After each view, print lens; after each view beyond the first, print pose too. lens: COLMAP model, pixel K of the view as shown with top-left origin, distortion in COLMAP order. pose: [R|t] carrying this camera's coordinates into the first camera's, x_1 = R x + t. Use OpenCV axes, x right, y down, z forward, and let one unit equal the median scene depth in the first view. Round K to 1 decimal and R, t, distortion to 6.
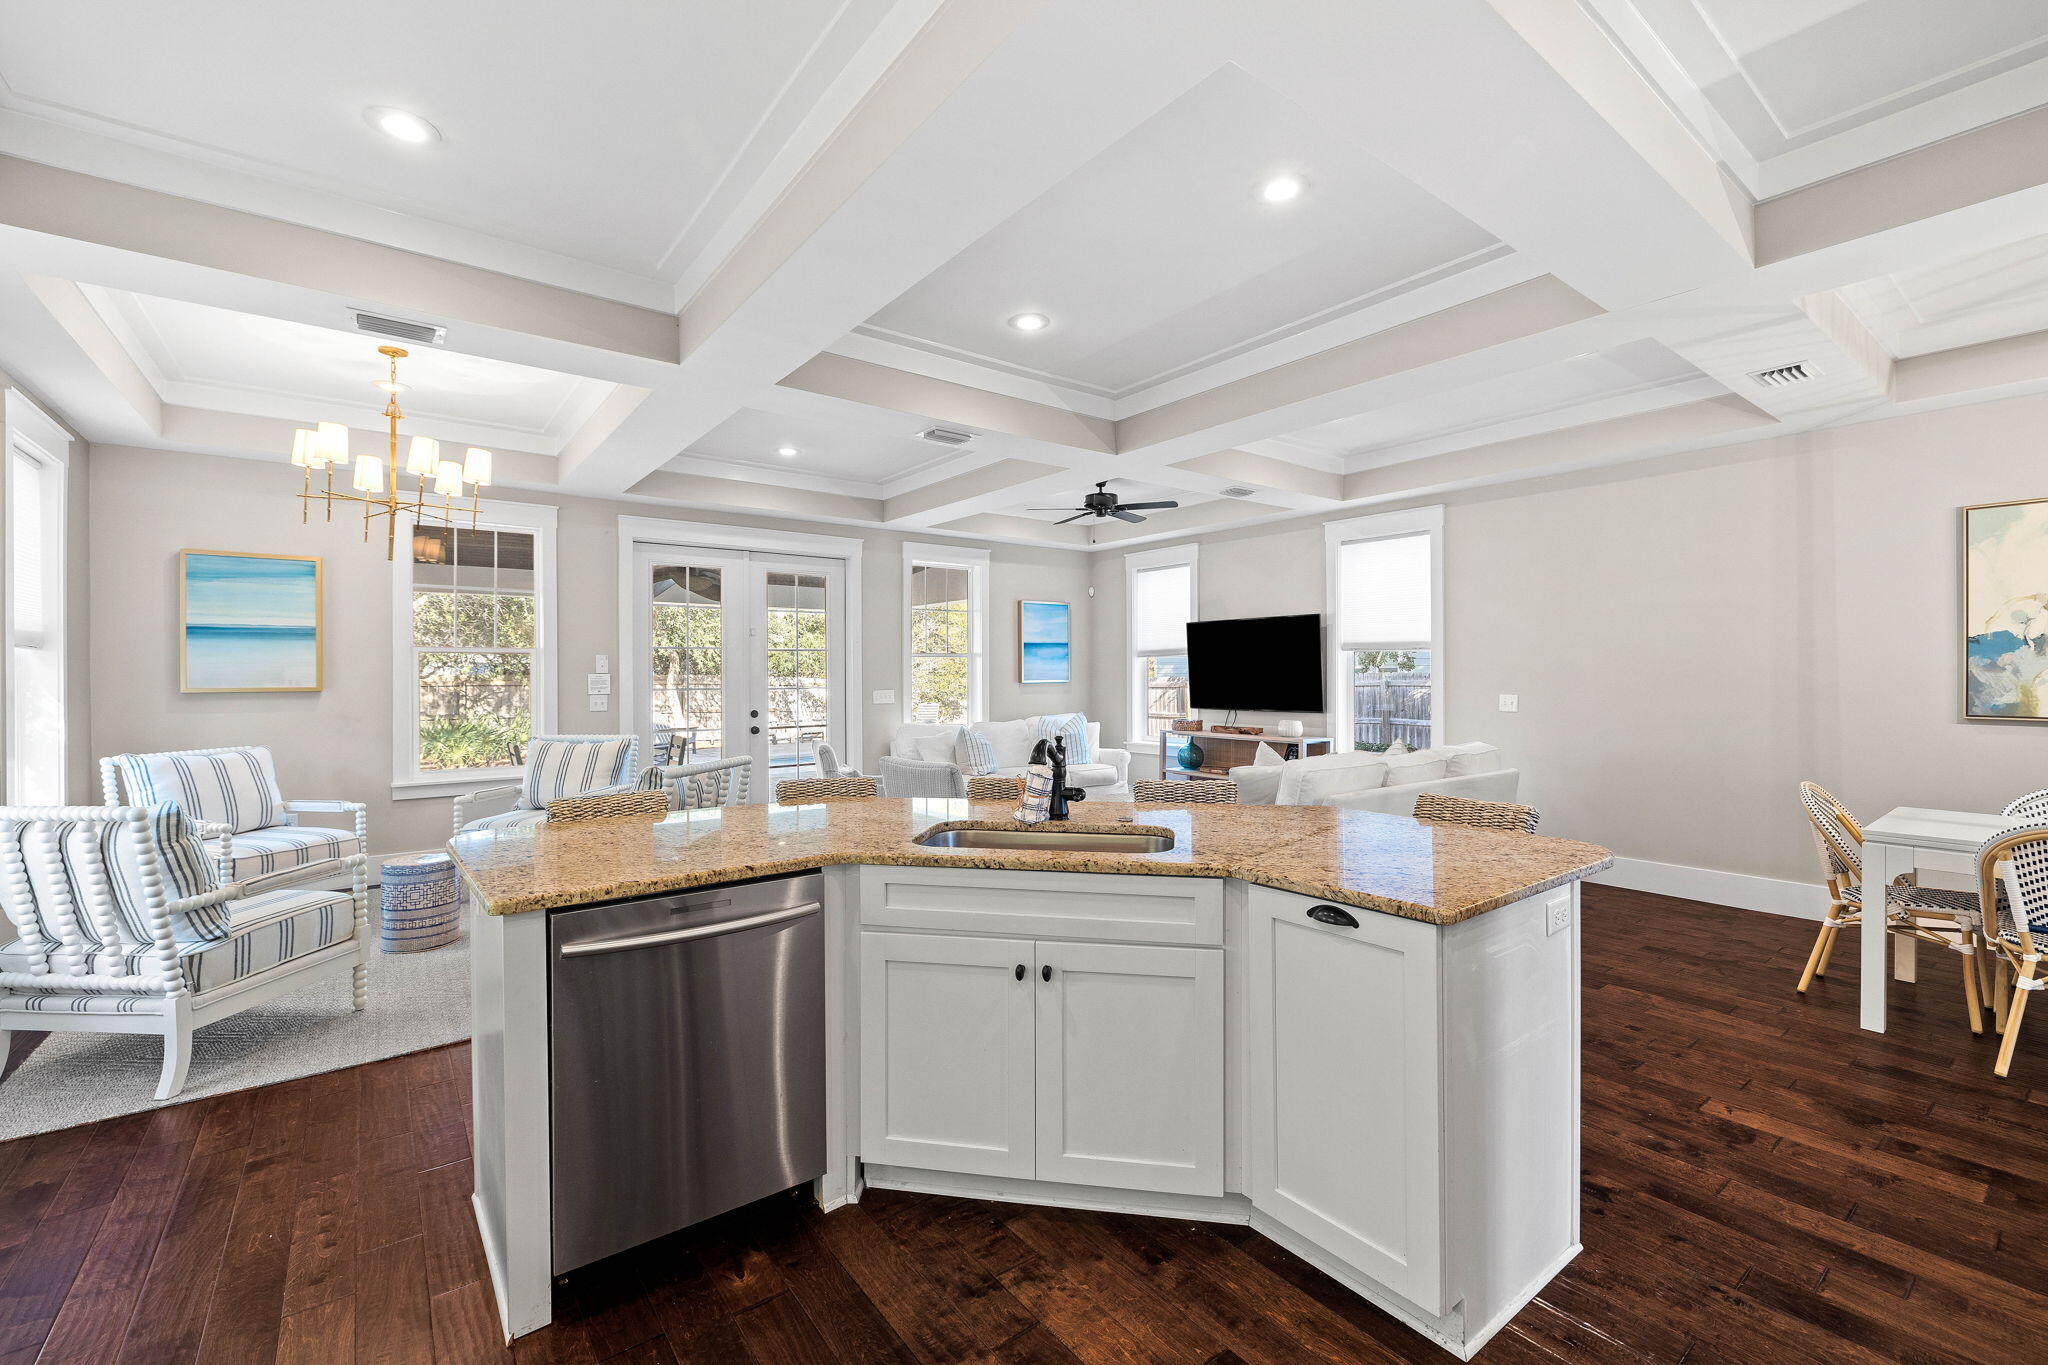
lens RADIAL K [[861.1, 0, 1021.4], [0, 861.1, 675.5], [0, 0, 1]] dist [0.009992, -0.002956]
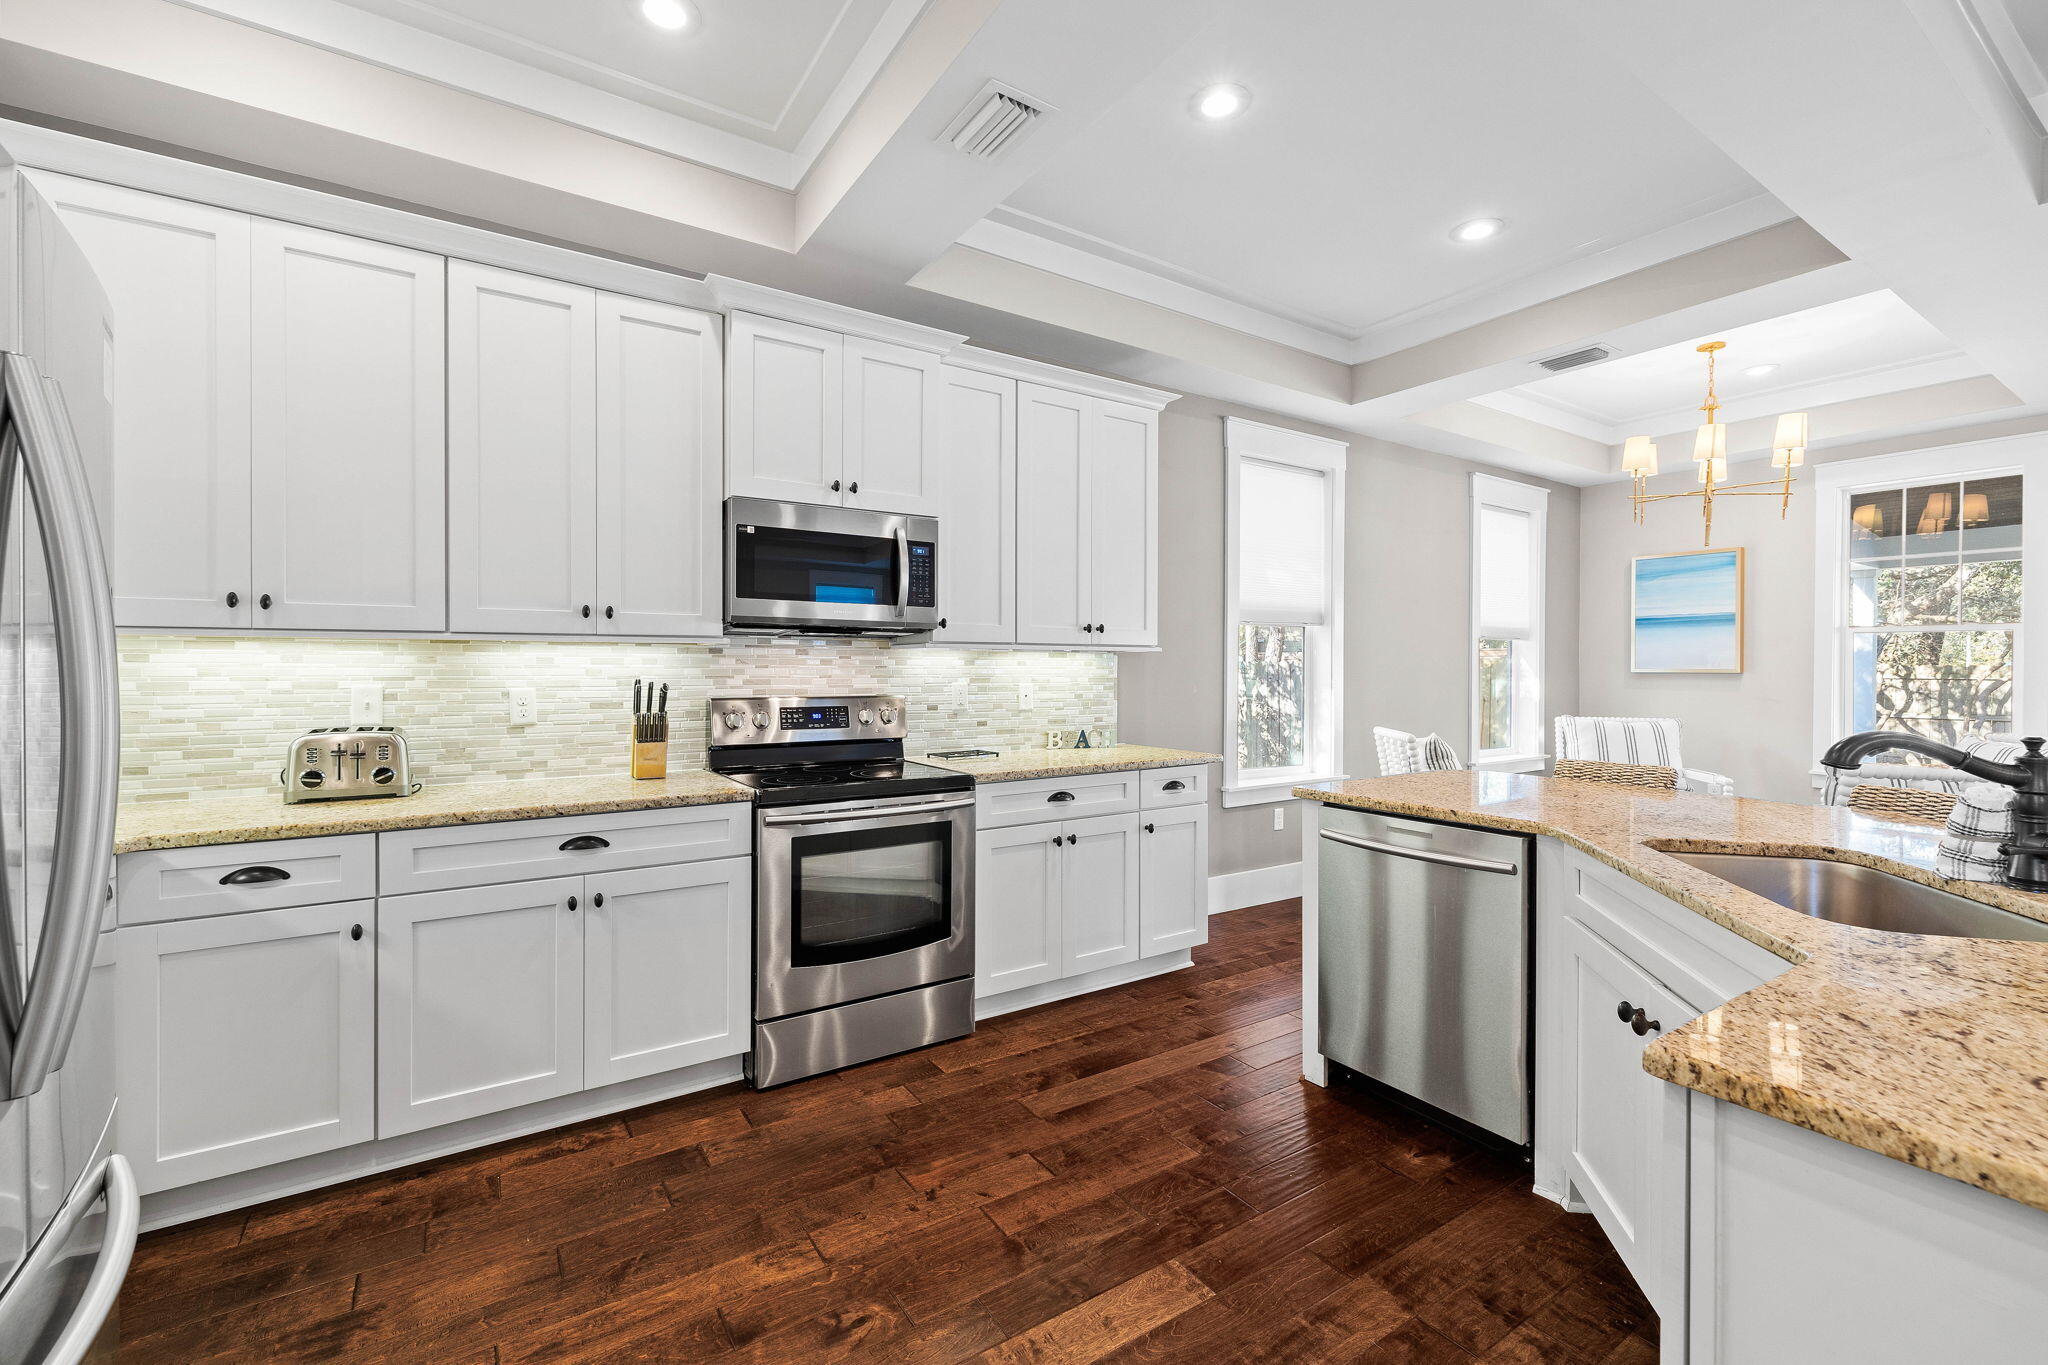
lens RADIAL K [[861.1, 0, 1014.3], [0, 861.1, 665.2], [0, 0, 1]] dist [0.009992, -0.002956]
pose [[-0.075535, -0.000750, -0.997143, 0.371200], [-0.005867, 0.999983, -0.000308, 0.016645], [0.997126, 0.005827, -0.075538, 0.231953]]
